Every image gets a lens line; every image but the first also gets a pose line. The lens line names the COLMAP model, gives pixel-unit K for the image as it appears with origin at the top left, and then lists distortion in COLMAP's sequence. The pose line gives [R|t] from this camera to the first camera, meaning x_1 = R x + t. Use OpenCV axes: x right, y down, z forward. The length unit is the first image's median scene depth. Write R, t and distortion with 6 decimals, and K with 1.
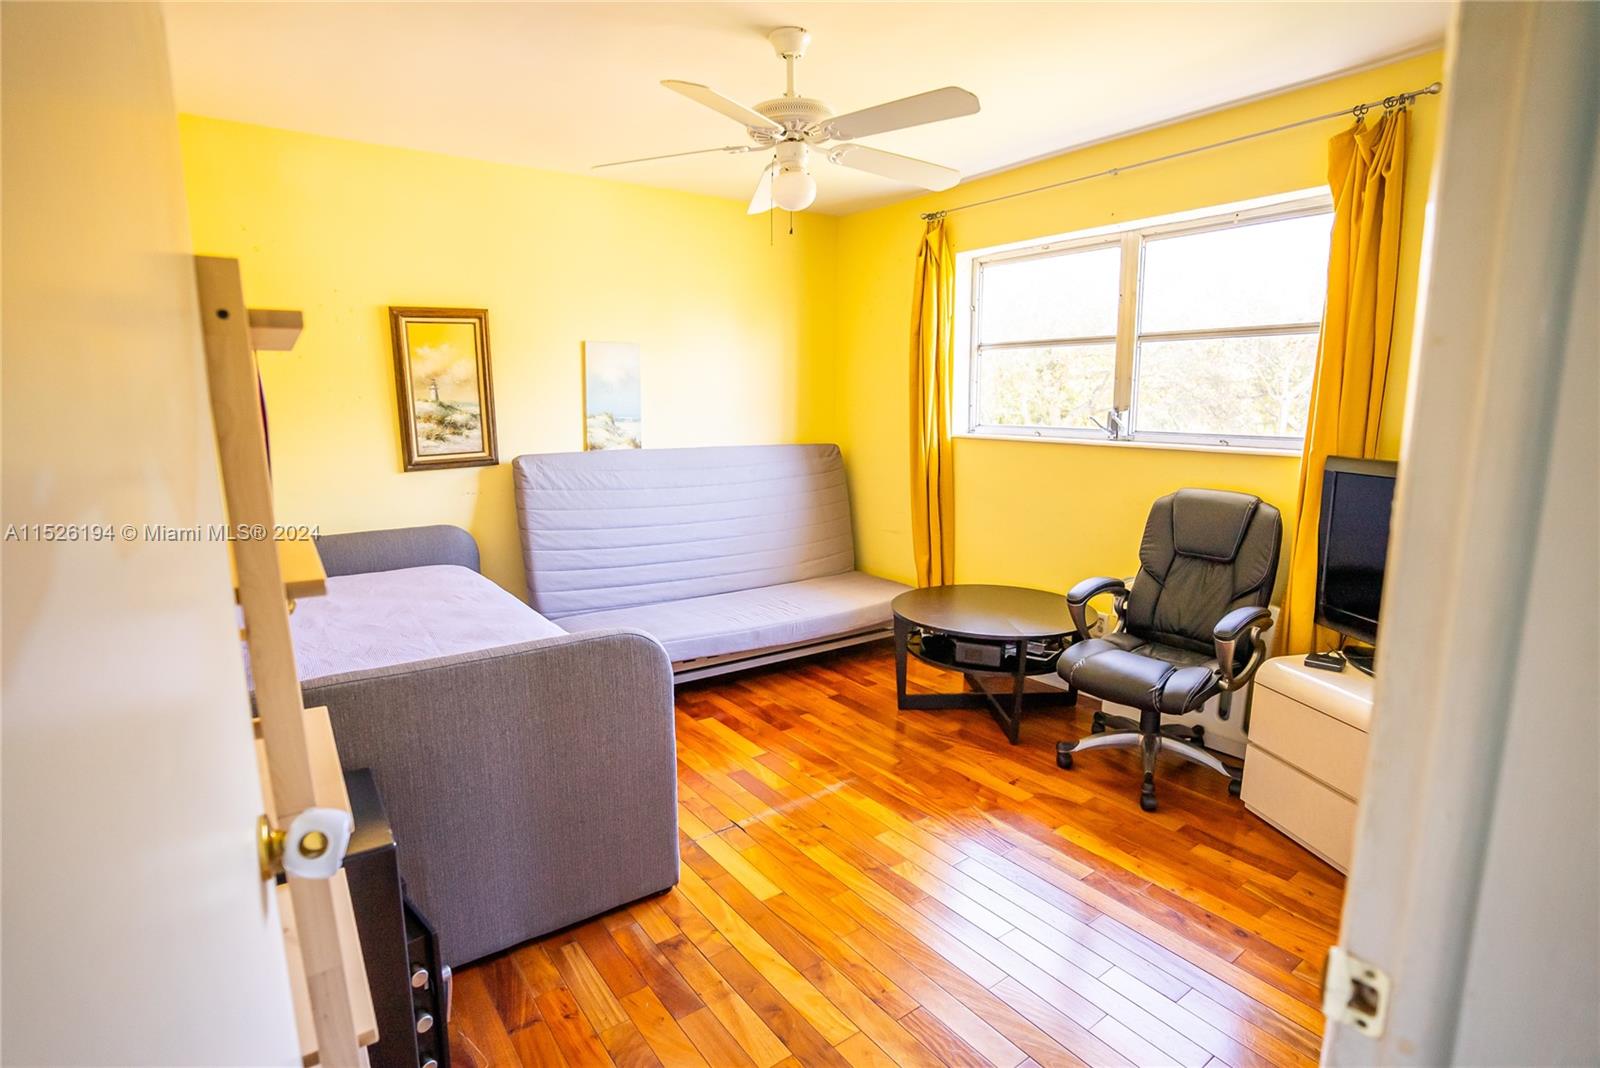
lens RADIAL K [[784.9, 0, 800.1], [0, 784.9, 537.6], [0, 0, 1]] dist [-0.090684, 0.045983]
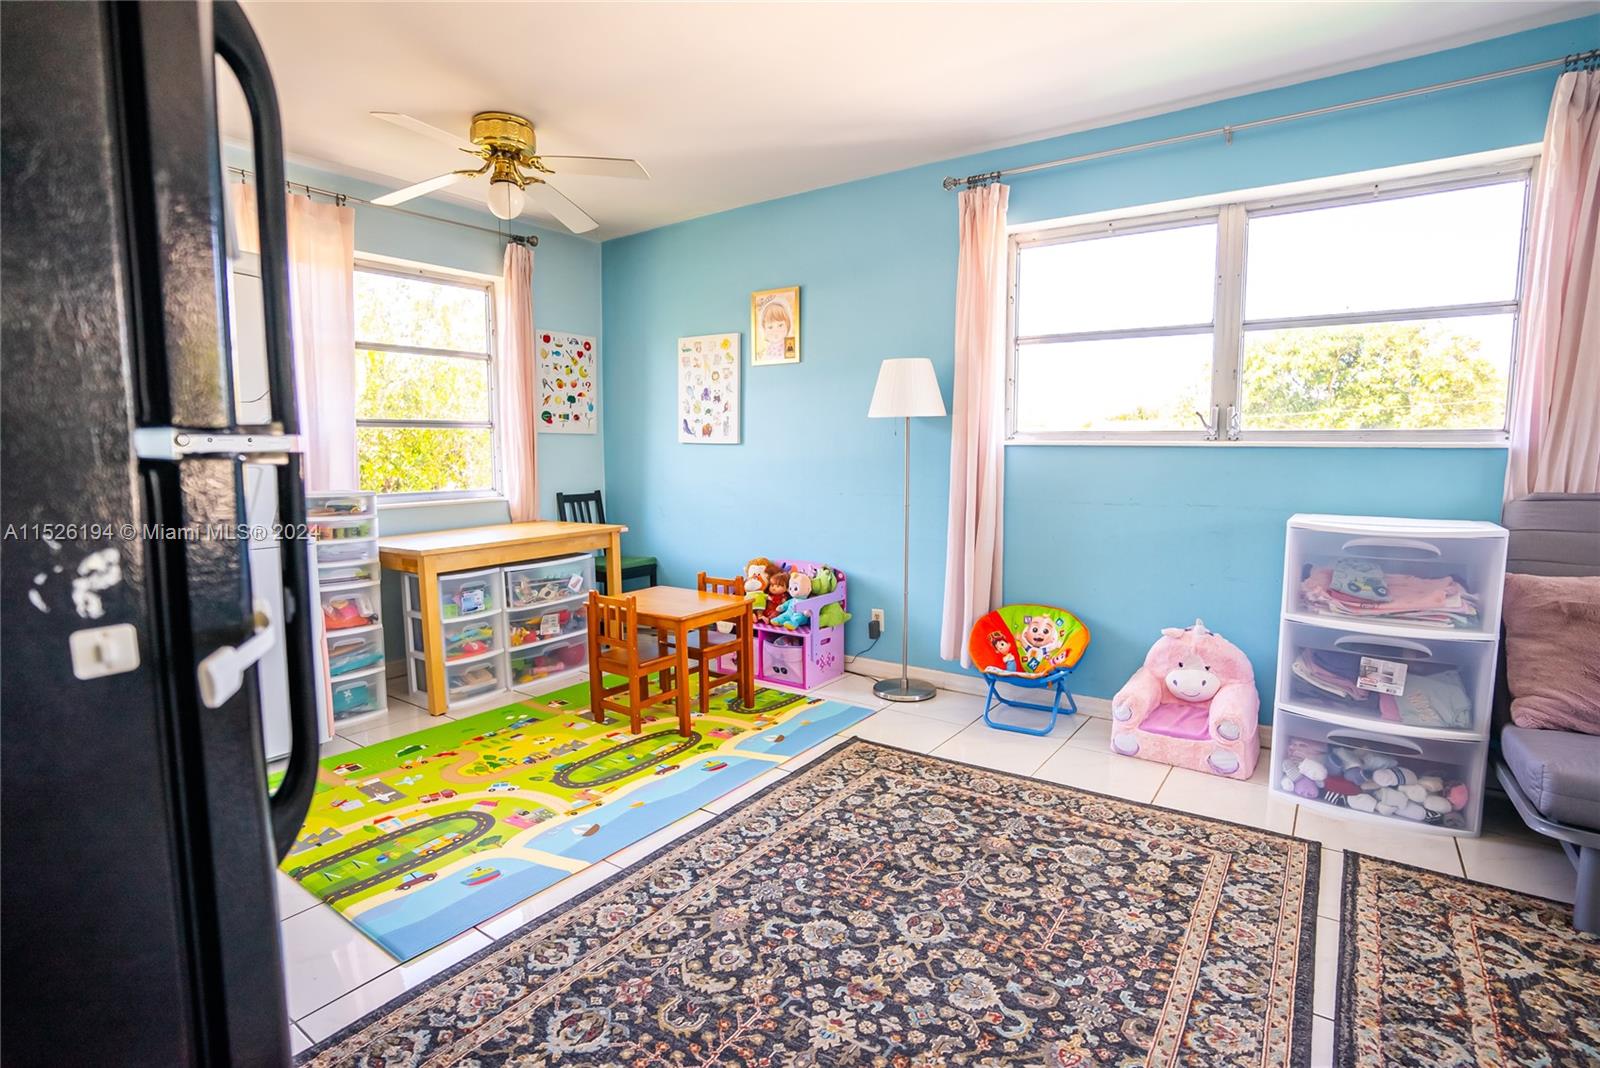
lens RADIAL K [[783.7, 0, 801.0], [0, 783.7, 532.6], [0, 0, 1]] dist [-0.074813, 0.032781]
pose [[0.950320, -0.027601, 0.310048, -0.375574], [0.048975, 0.996913, -0.061362, 0.007955], [-0.307397, 0.073498, 0.948739, 0.399820]]
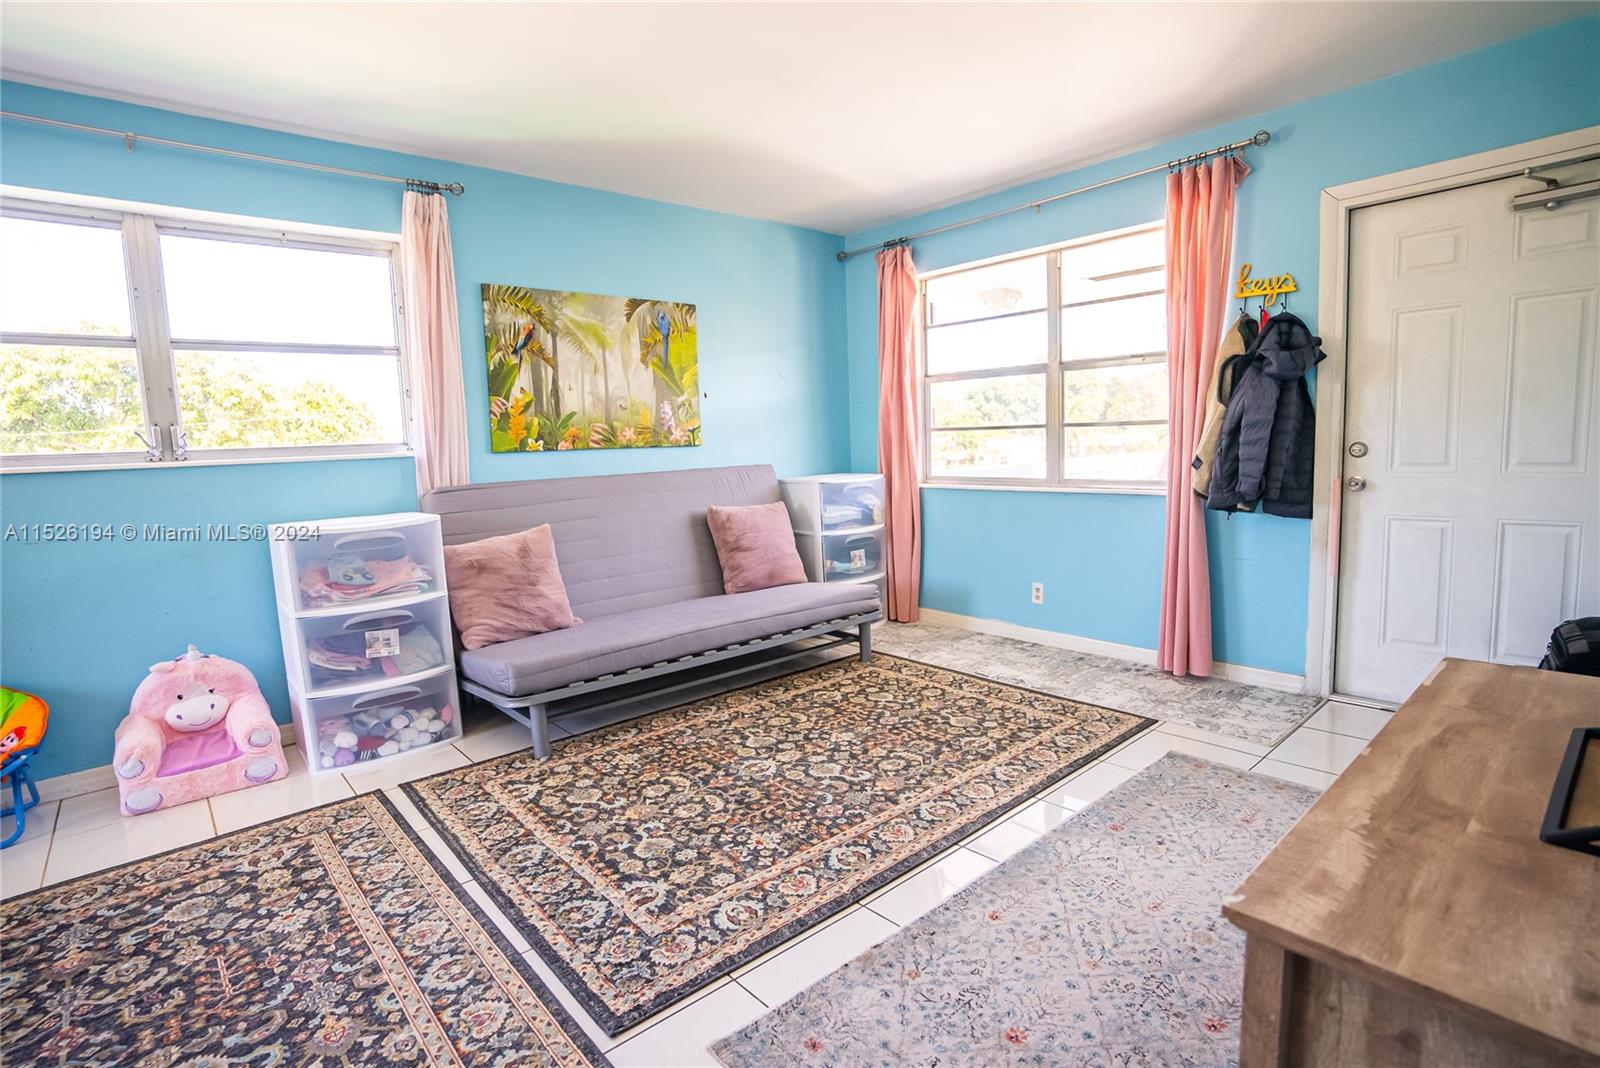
lens RADIAL K [[783.7, 0, 801.0], [0, 783.7, 532.6], [0, 0, 1]] dist [-0.074813, 0.032781]
pose [[-0.088445, -0.106547, 0.990366, -0.572748], [0.211384, 0.969608, 0.123192, -0.008002], [-0.973393, 0.220243, -0.063235, 0.478036]]
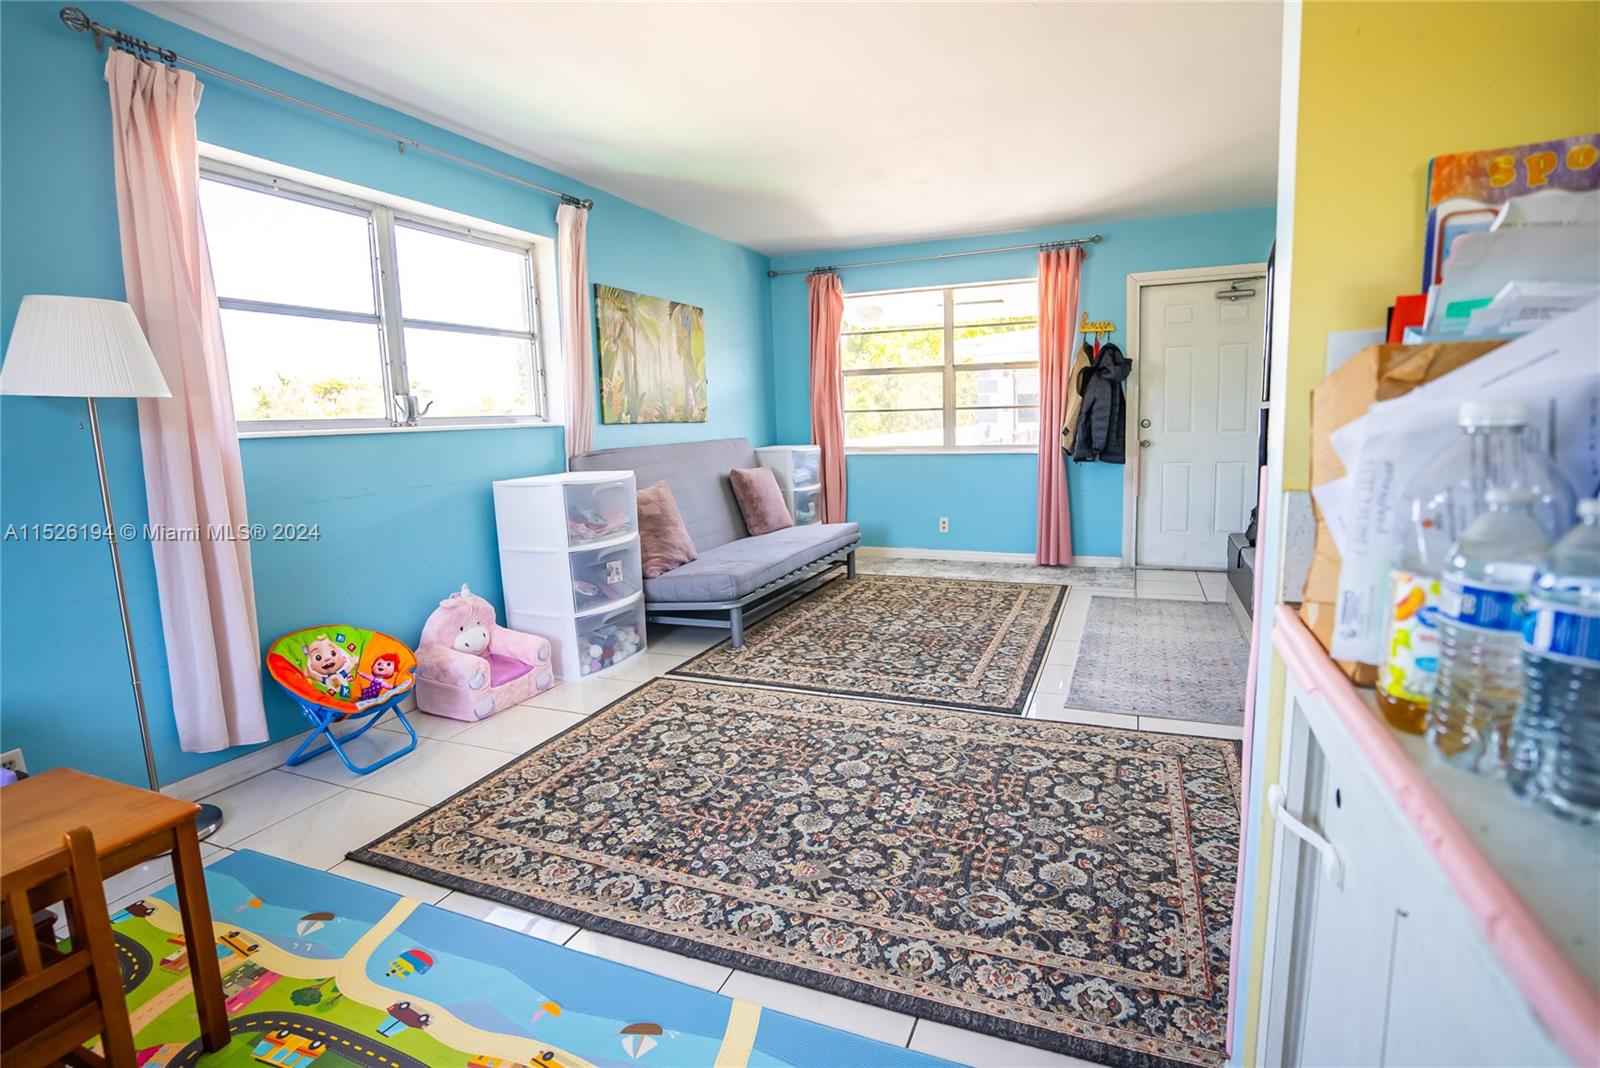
lens RADIAL K [[784.9, 0, 800.1], [0, 784.9, 537.6], [0, 0, 1]] dist [-0.090684, 0.045983]
pose [[-0.511359, -0.106168, 0.852784, -0.783806], [0.185934, 0.955166, 0.230406, -0.149582], [-0.839011, 0.276382, -0.468693, 1.293060]]
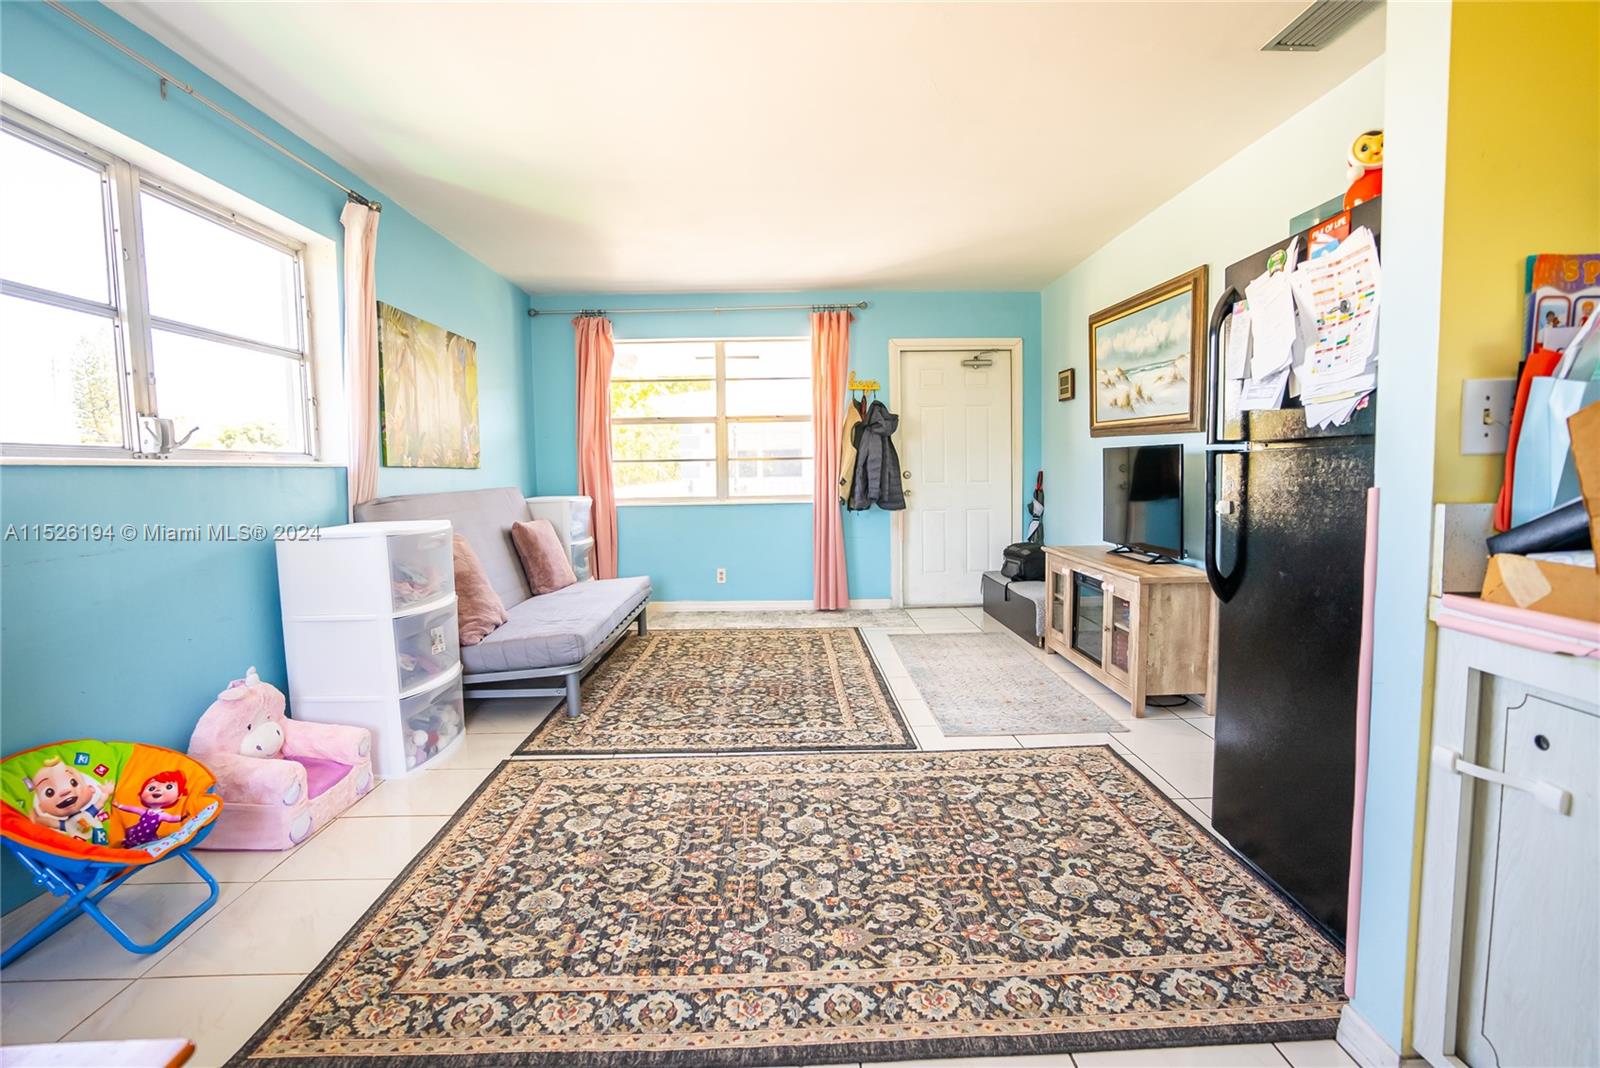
lens RADIAL K [[784.9, 0, 800.1], [0, 784.9, 537.6], [0, 0, 1]] dist [-0.090684, 0.045983]
pose [[-0.819500, -0.030230, 0.572281, -0.553589], [0.121786, 0.966611, 0.225456, -0.170136], [-0.559989, 0.254457, -0.788456, 1.478494]]
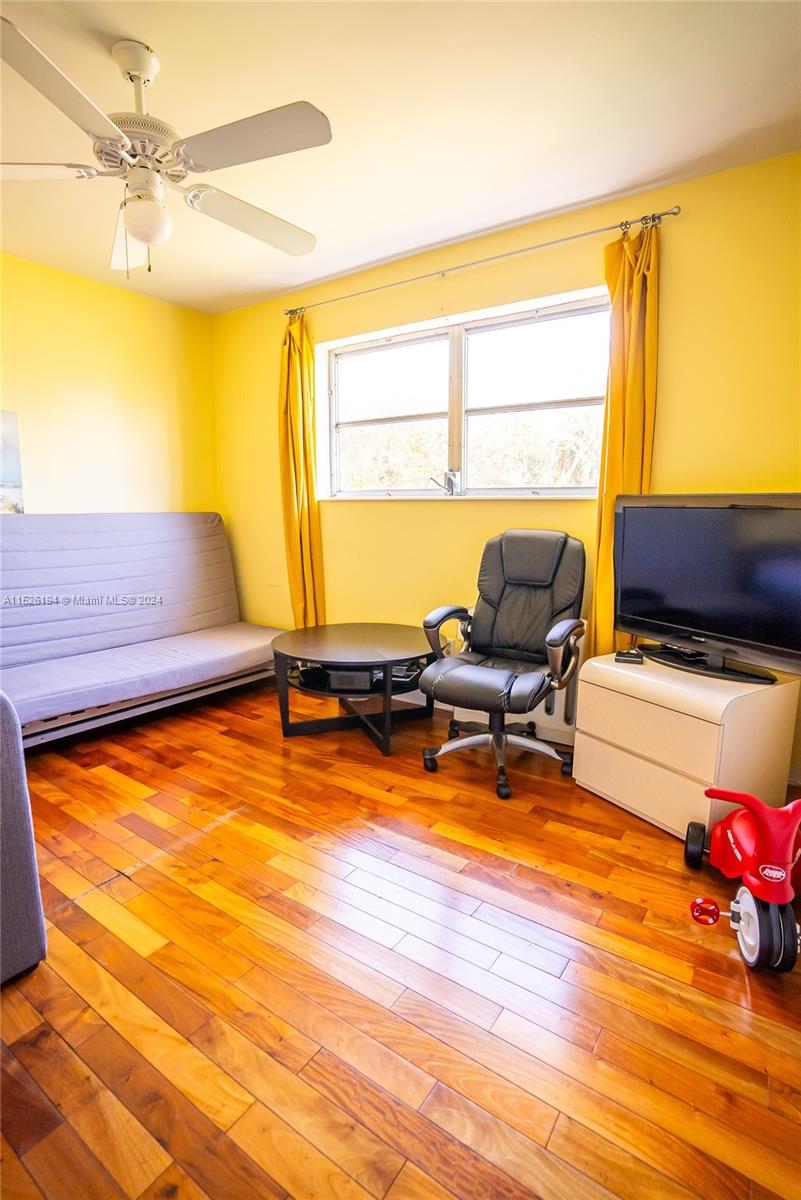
lens RADIAL K [[588.7, 0, 400.5], [0, 588.7, 600.0], [0, 0, 1]] dist [-0.090684, 0.045983]
pose [[0.946640, -0.050861, 0.318255, 0.034417], [0.054977, 0.998480, -0.003958, 0.044424], [-0.317570, 0.021243, 0.947997, 0.181395]]
